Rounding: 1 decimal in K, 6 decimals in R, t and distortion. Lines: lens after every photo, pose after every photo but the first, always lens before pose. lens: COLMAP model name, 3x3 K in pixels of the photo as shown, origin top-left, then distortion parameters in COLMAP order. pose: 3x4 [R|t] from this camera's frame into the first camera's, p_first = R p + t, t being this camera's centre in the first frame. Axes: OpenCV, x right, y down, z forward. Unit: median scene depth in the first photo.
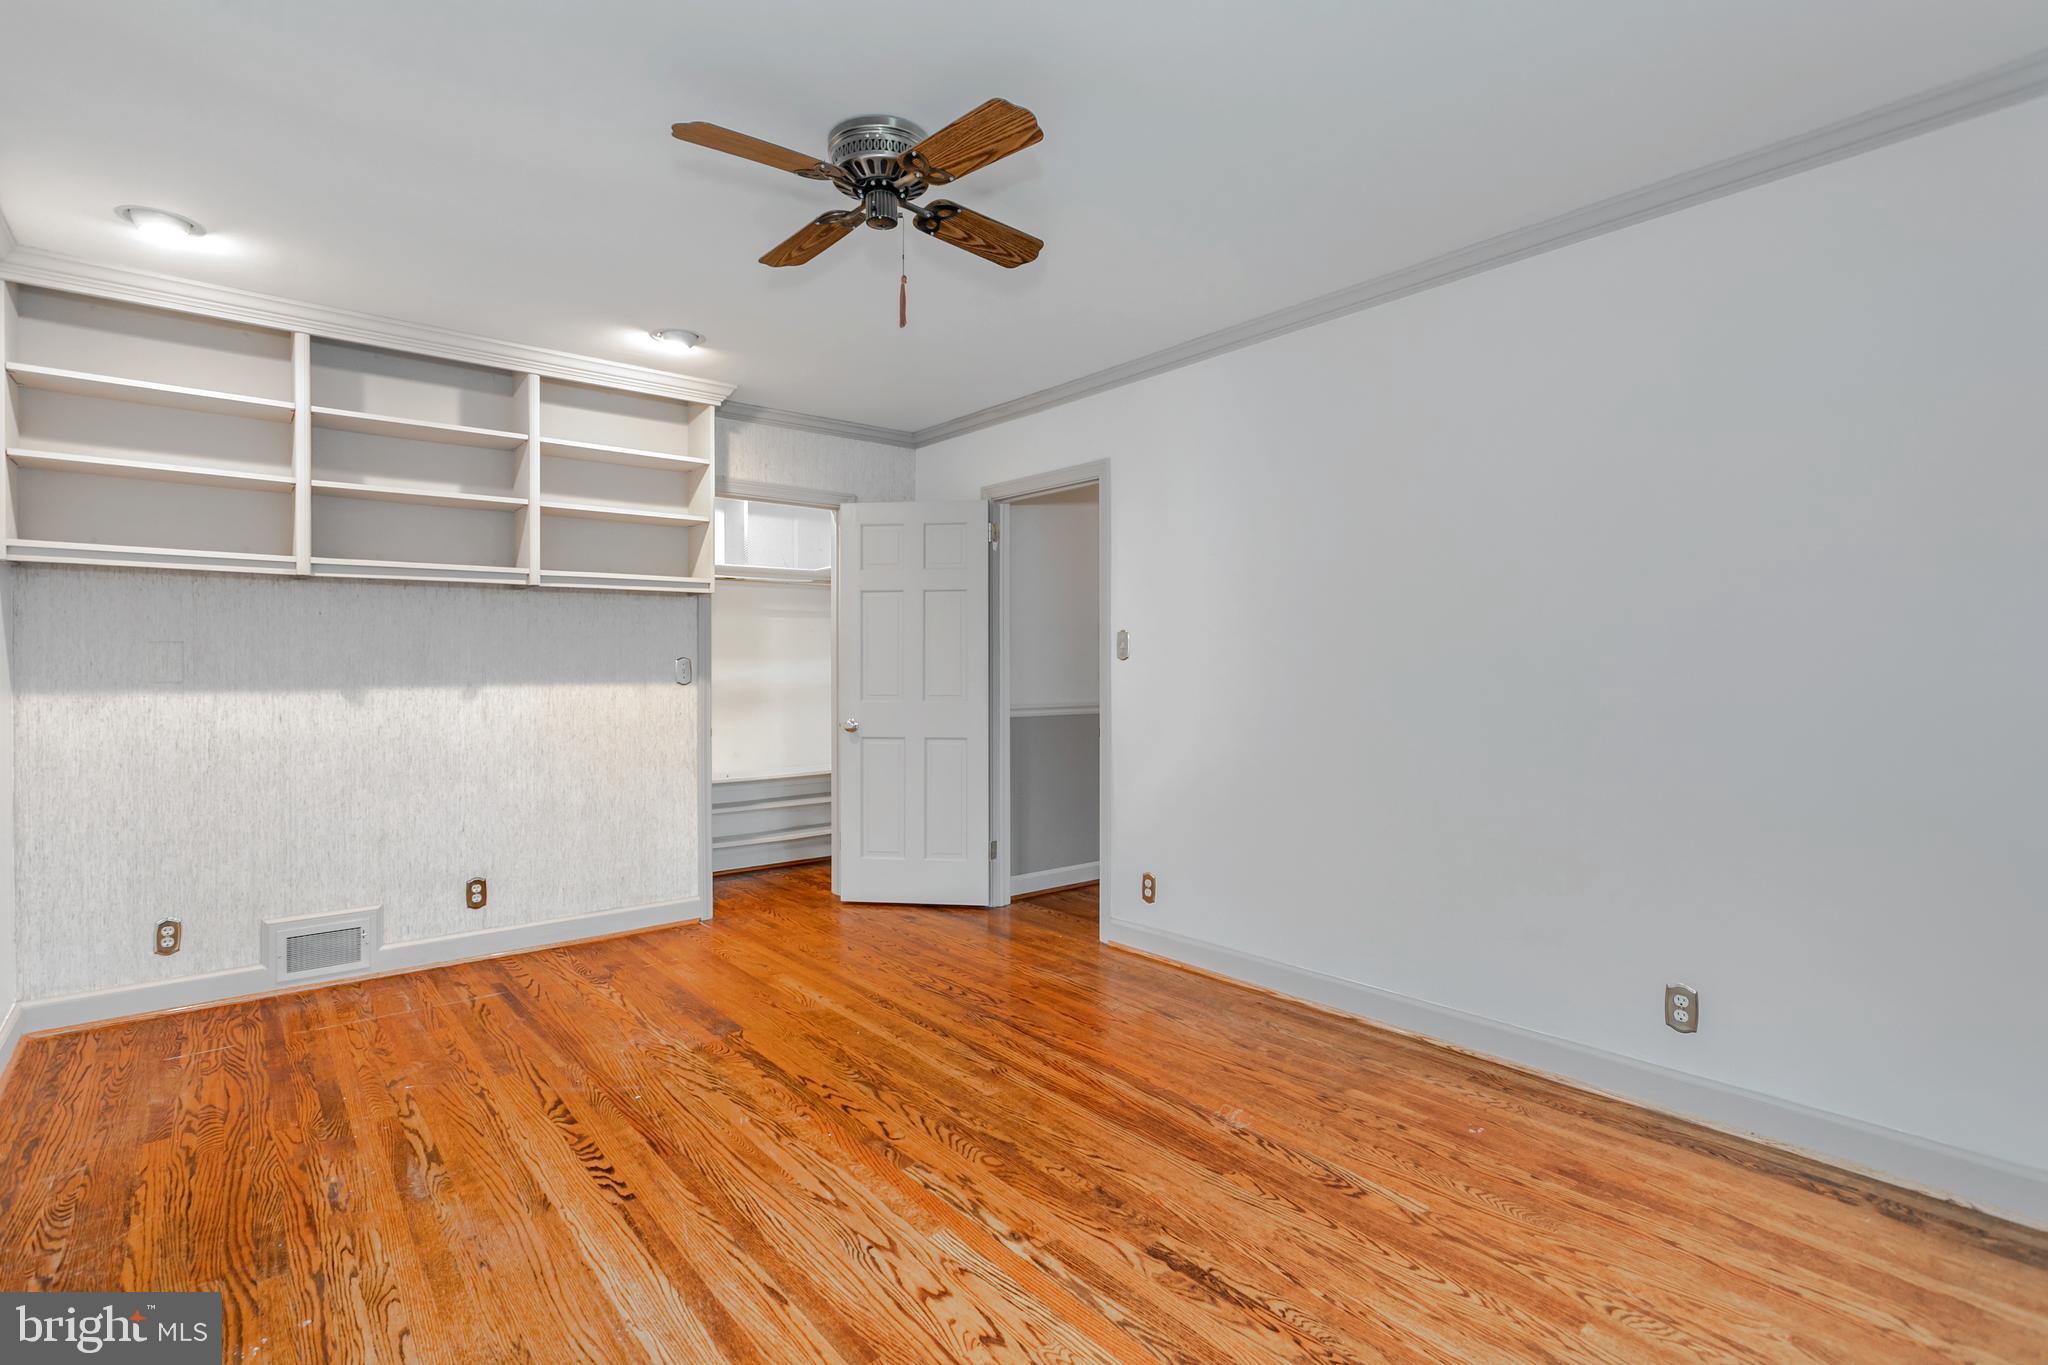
lens RADIAL K [[982.6, 0, 1024.4], [0, 982.6, 677.1], [0, 0, 1]] dist [0.002561, -0.000148]
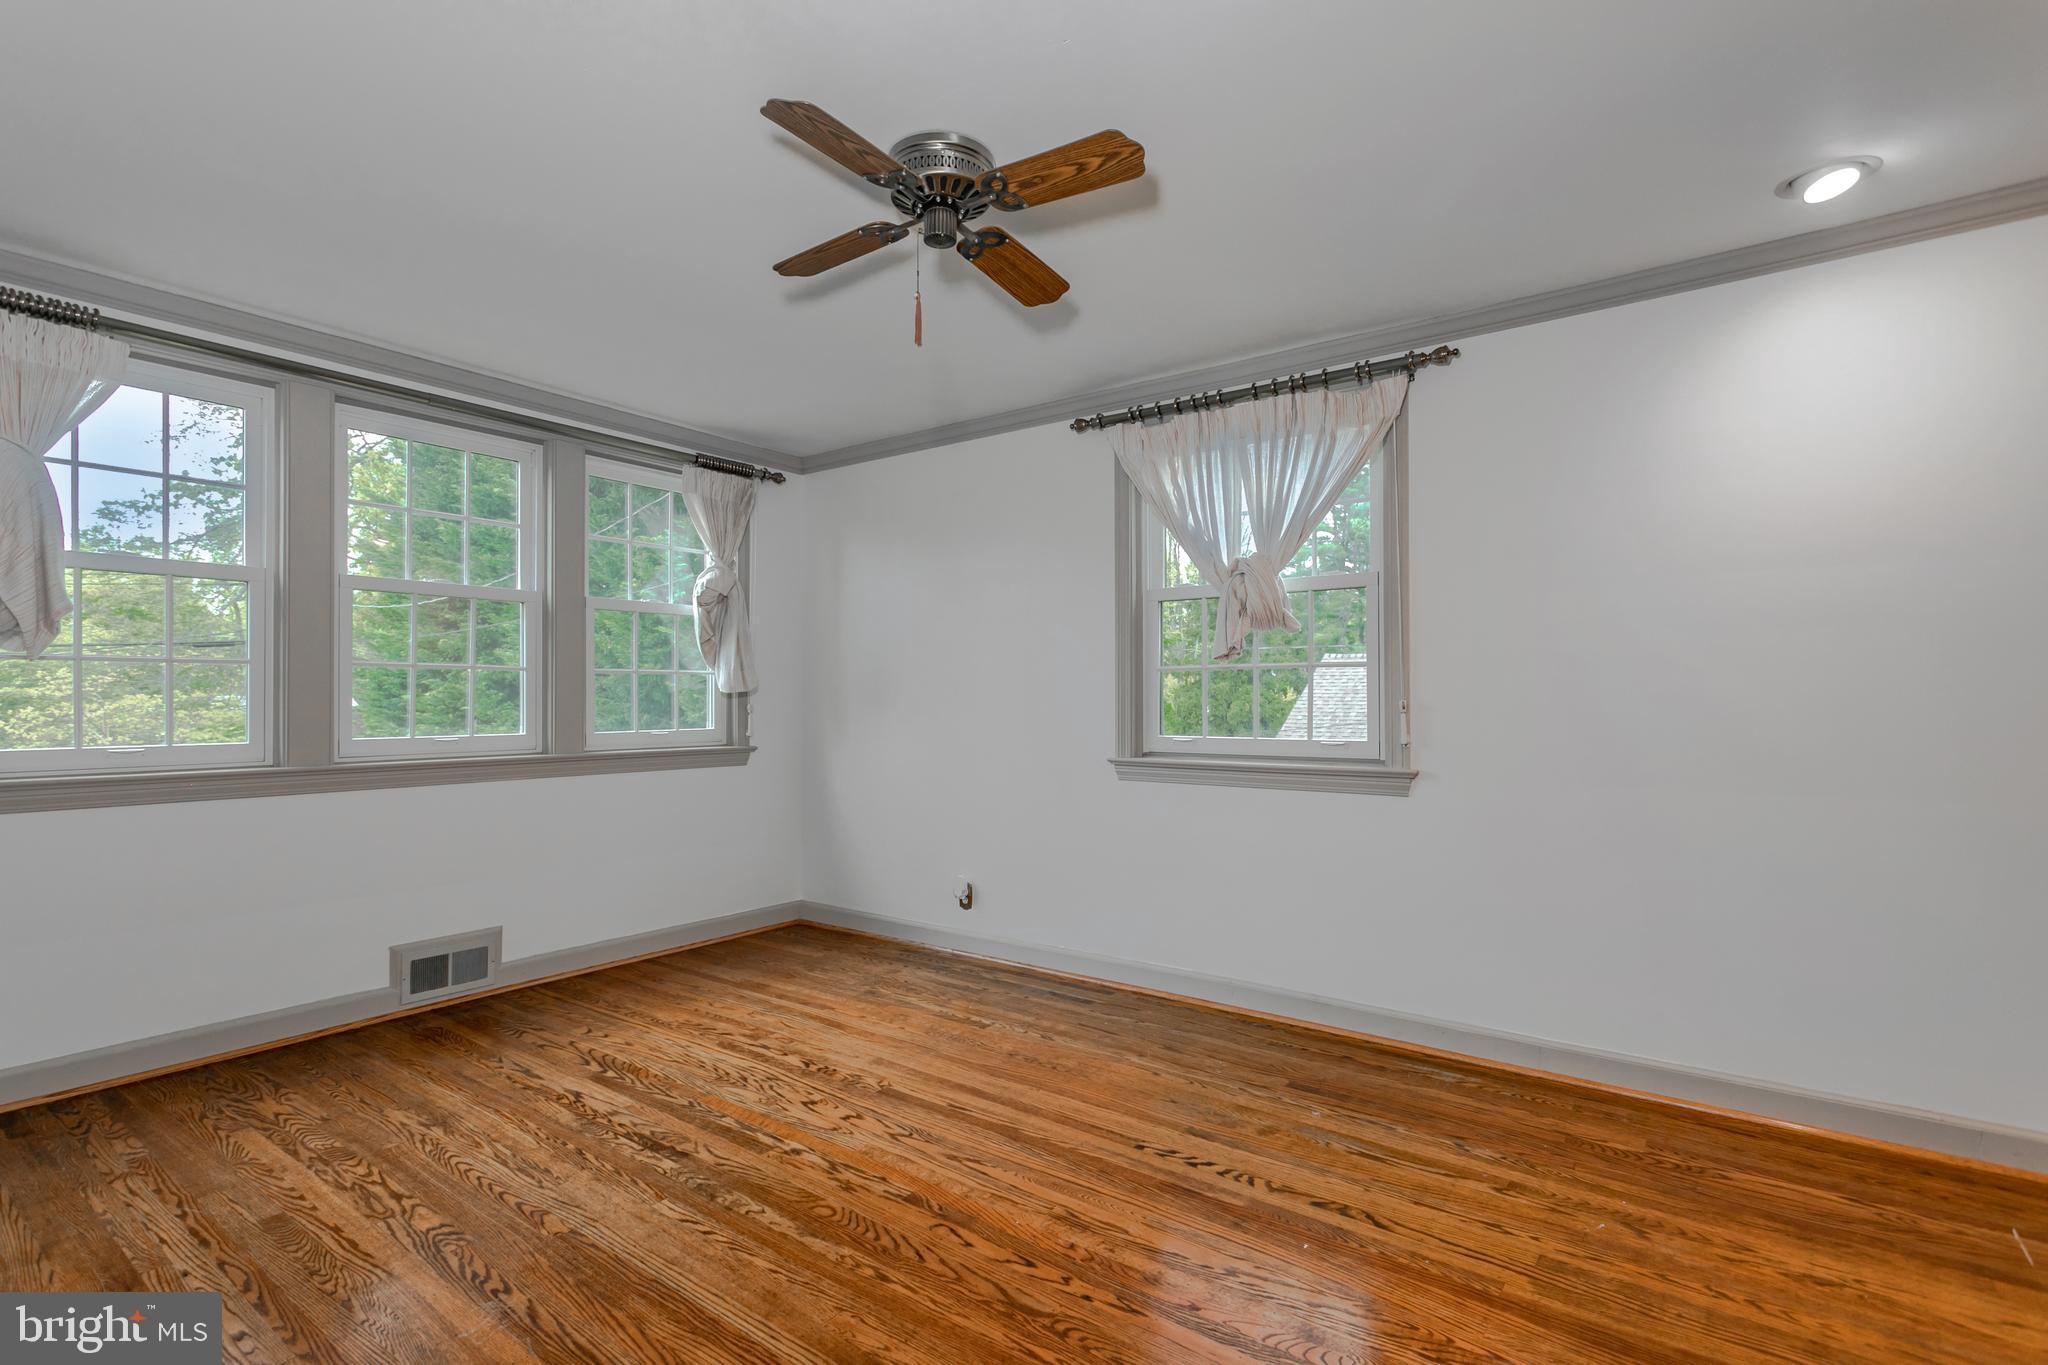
lens RADIAL K [[982.6, 0, 1027.2], [0, 982.6, 682.7], [0, 0, 1]] dist [0.002561, -0.000148]
pose [[-0.972531, -0.000362, -0.232772, -0.003278], [0.000981, 0.999984, -0.005652, -0.010626], [0.232771, -0.005725, -0.972515, 2.026215]]
